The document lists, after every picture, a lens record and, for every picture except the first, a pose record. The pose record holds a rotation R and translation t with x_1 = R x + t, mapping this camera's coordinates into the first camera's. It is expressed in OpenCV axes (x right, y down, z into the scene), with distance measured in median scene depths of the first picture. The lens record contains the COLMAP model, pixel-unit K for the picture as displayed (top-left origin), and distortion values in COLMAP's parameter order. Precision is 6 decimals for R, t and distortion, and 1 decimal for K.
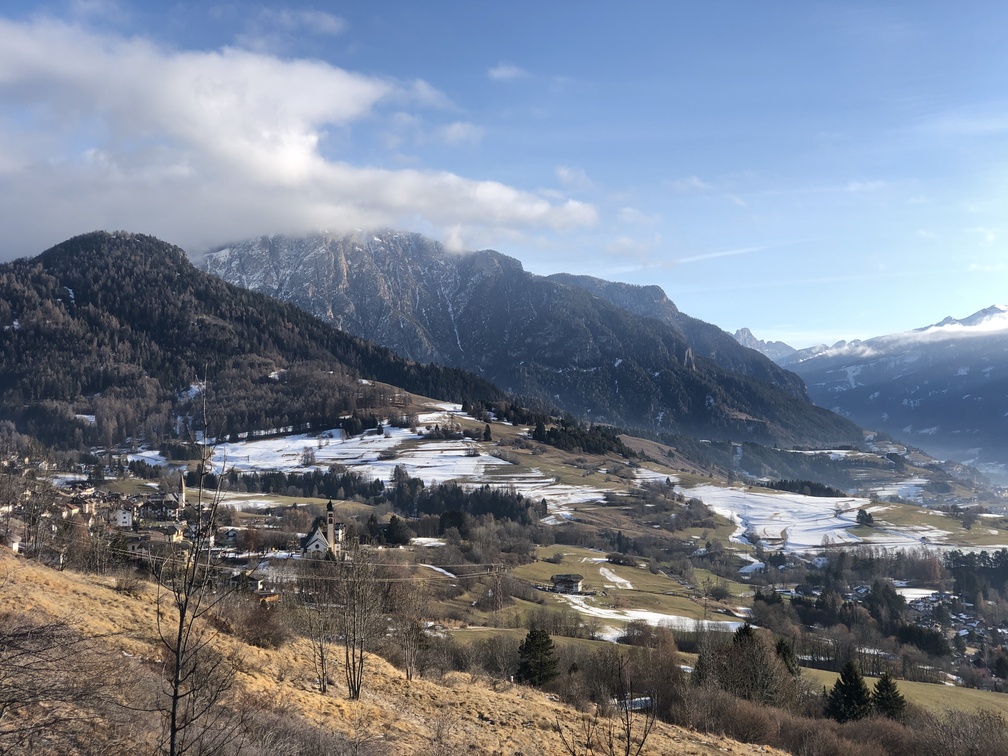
lens RADIAL K [[1523.7, 0, 509.5], [0, 1523.7, 381.6], [0, 0, 1]] dist [0.145759, 0.000000]
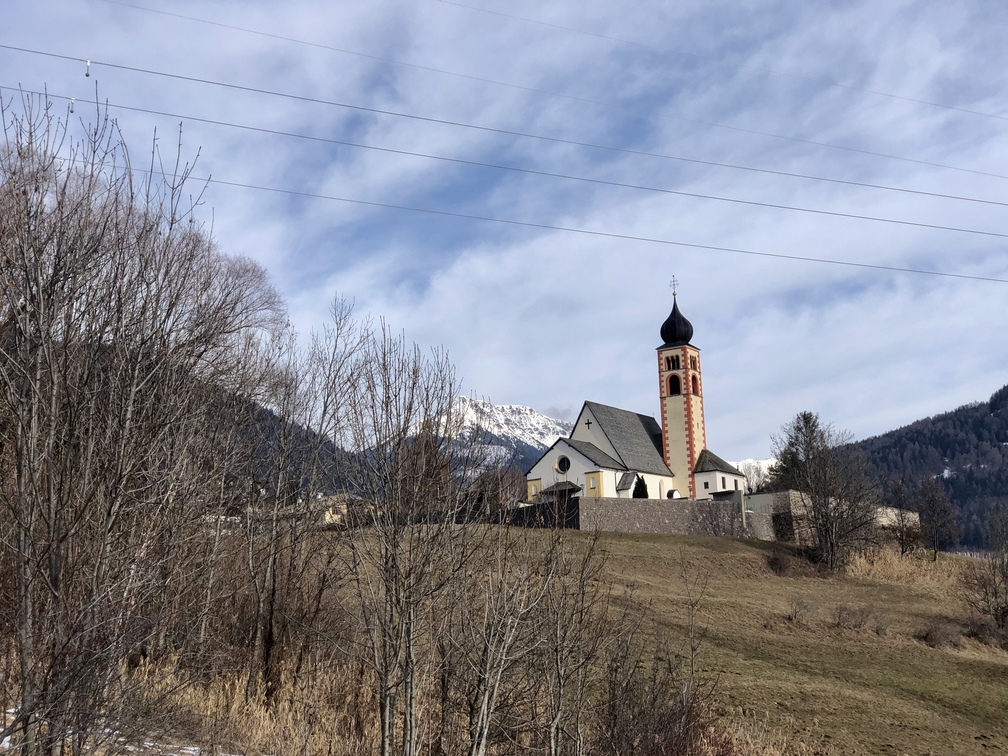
lens RADIAL K [[1523.7, 0, 504.8], [0, 1523.7, 379.6], [0, 0, 1]] dist [0.145759, 0.000000]
pose [[0.784566, -0.144374, -0.603002, 0.001691], [0.058676, 0.985437, -0.159596, 0.017862], [0.617262, 0.089832, 0.781612, 0.109217]]
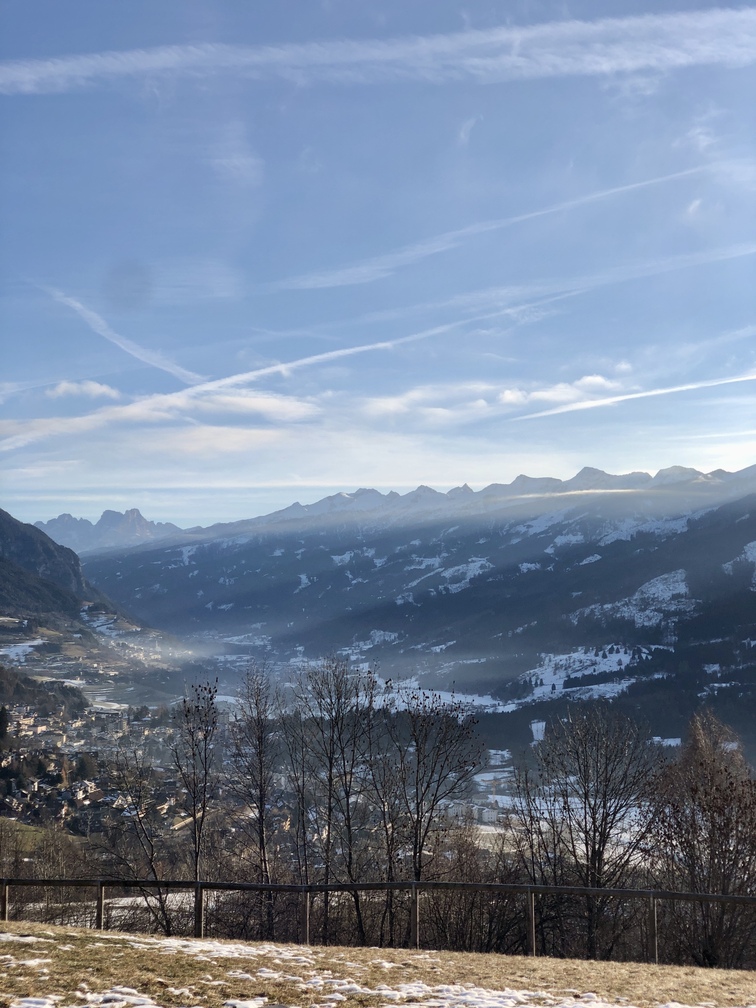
lens RADIAL K [[1523.7, 0, 377.1], [0, 1523.7, 508.0], [0, 0, 1]] dist [0.145759, 0.000000]
pose [[0.961390, 0.025825, 0.273975, 0.145330], [-0.015747, 0.999118, -0.038920, 0.005750], [-0.274738, 0.033103, 0.960949, -0.088610]]
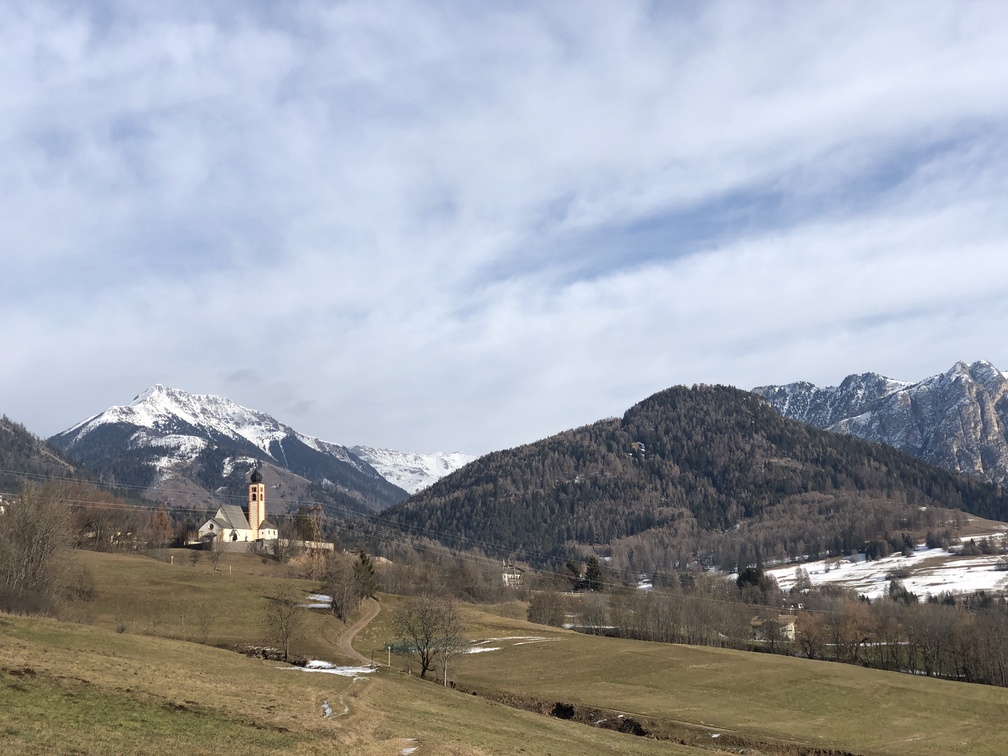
lens RADIAL K [[1523.7, 0, 504.4], [0, 1523.7, 374.6], [0, 0, 1]] dist [0.145759, 0.000000]
pose [[0.891334, -0.107395, -0.440443, 0.042510], [0.047879, 0.988402, -0.144111, 0.019853], [0.450812, 0.107363, 0.886139, 0.057668]]
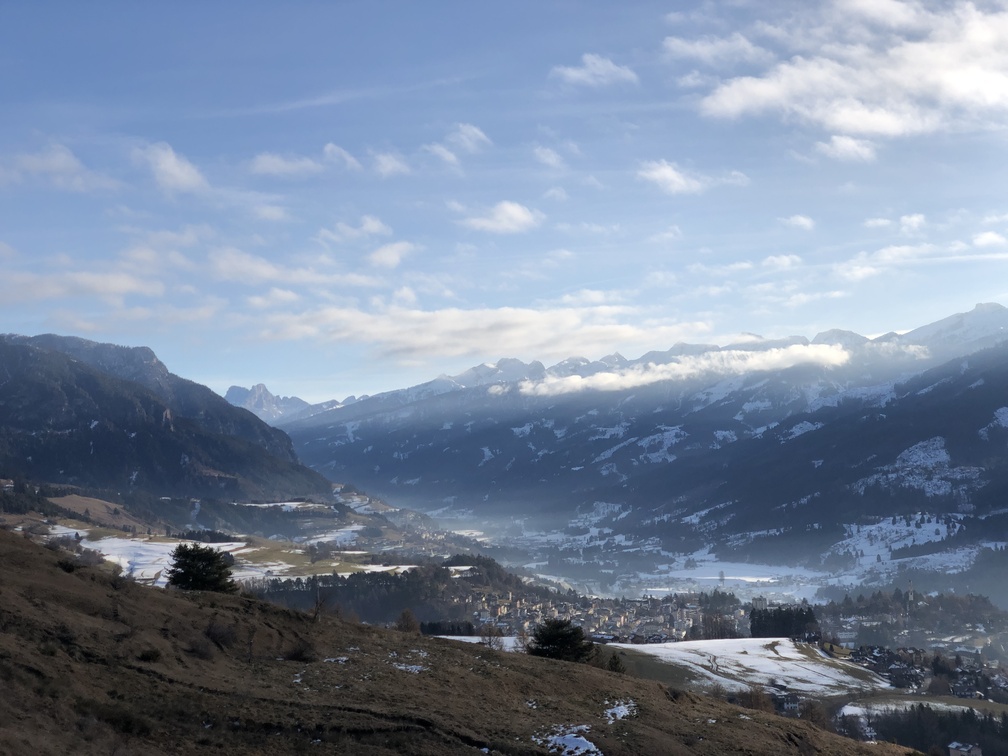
lens RADIAL K [[1523.7, 0, 510.8], [0, 1523.7, 373.6], [0, 0, 1]] dist [0.145759, 0.000000]
pose [[0.953218, -0.001682, 0.302278, 0.025357], [0.013968, 0.999161, -0.038488, -0.002756], [-0.301960, 0.040909, 0.952443, -0.080869]]
